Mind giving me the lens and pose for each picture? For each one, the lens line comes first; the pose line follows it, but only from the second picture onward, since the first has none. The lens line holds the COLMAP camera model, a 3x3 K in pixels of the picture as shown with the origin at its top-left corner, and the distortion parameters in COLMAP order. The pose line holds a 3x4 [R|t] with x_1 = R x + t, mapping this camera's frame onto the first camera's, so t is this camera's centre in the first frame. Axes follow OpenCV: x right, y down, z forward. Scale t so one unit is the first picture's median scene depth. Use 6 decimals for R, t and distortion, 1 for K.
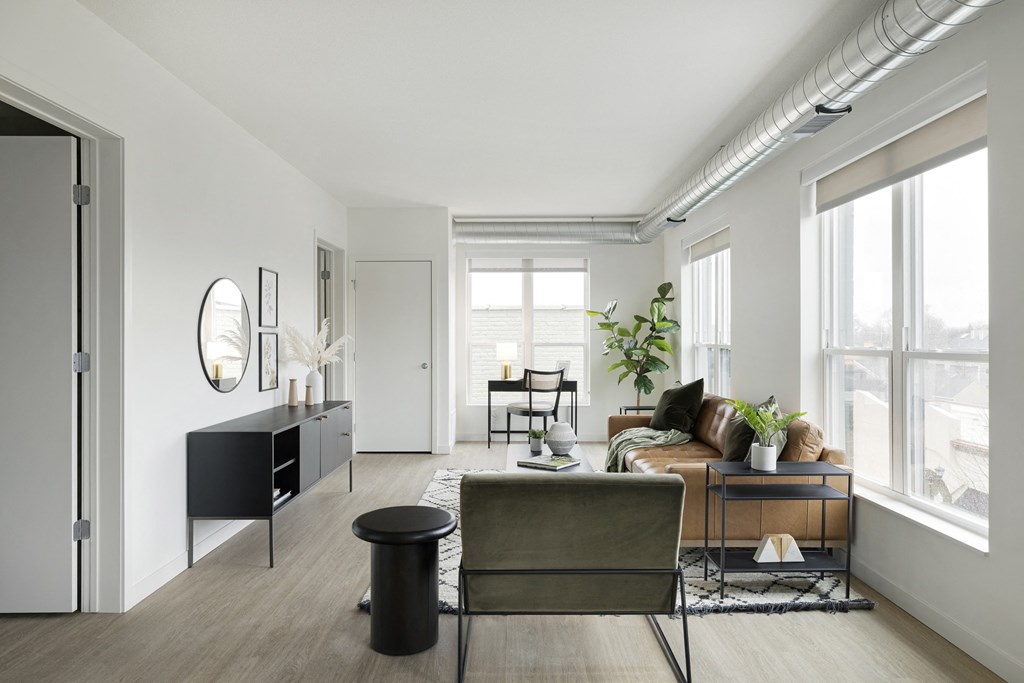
lens RADIAL K [[582.3, 0, 512.6], [0, 582.3, 342.4], [0, 0, 1]] dist [-0.007929, -0.001771]
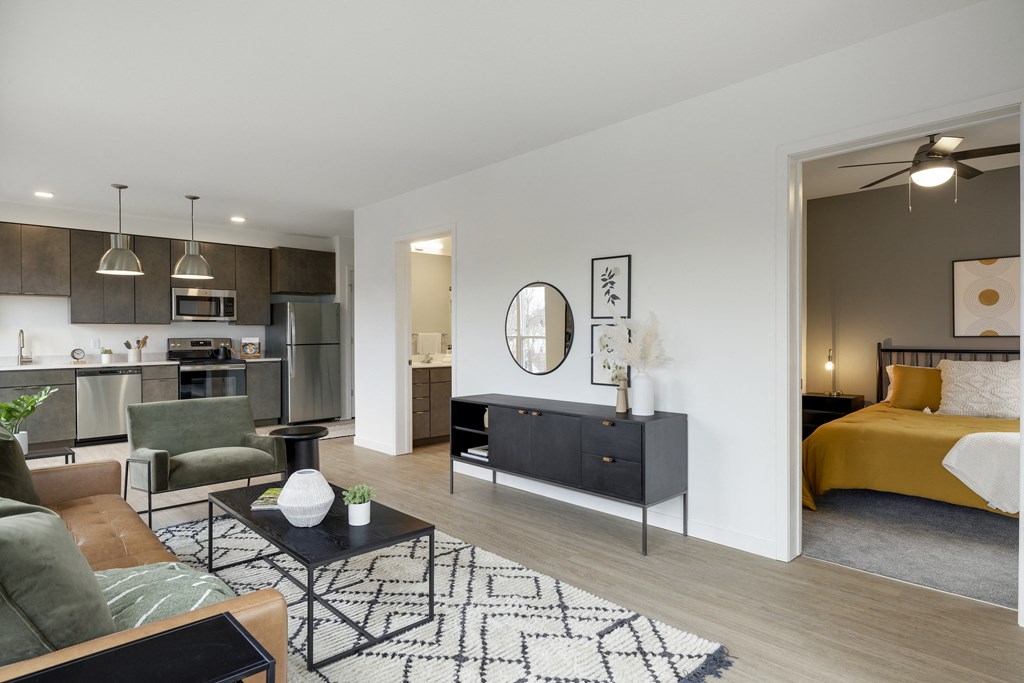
lens RADIAL K [[582.3, 0, 514.0], [0, 582.3, 339.7], [0, 0, 1]] dist [-0.007929, -0.001771]
pose [[-0.726070, 0.007550, -0.687579, 0.325834], [0.005444, 0.999972, 0.005231, 0.002730], [0.687599, 0.000055, -0.726091, 1.538159]]
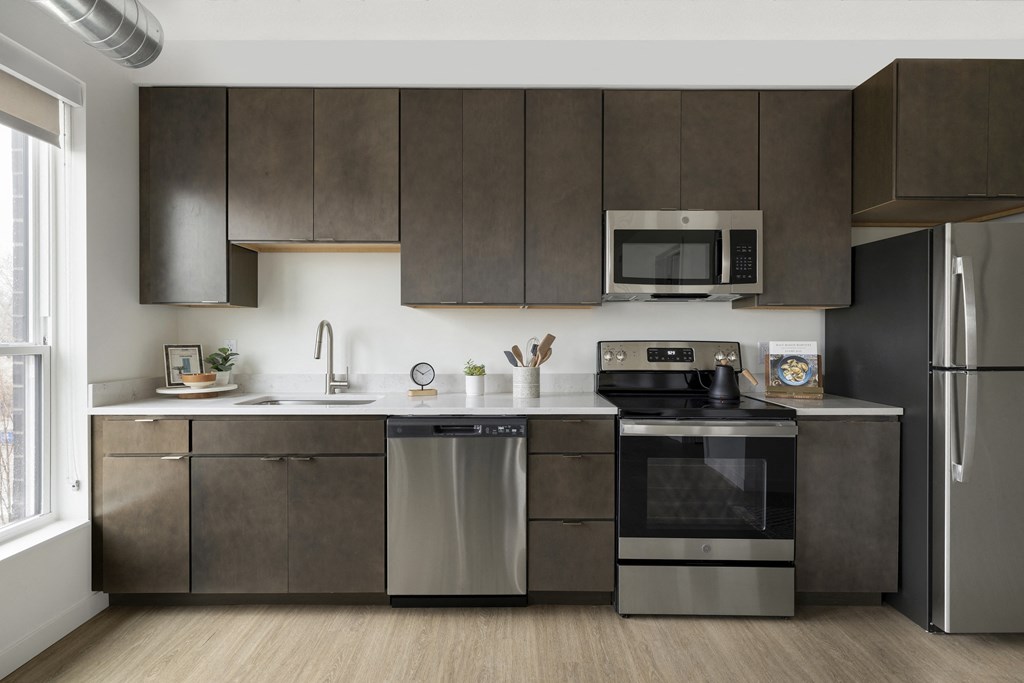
lens RADIAL K [[582.3, 0, 510.8], [0, 582.3, 338.5], [0, 0, 1]] dist [-0.007929, -0.001771]
pose [[-0.999687, -0.003283, -0.024797, 0.227627], [-0.003436, 0.999975, 0.006137, 0.000313], [0.024776, 0.006220, -0.999674, 1.149826]]
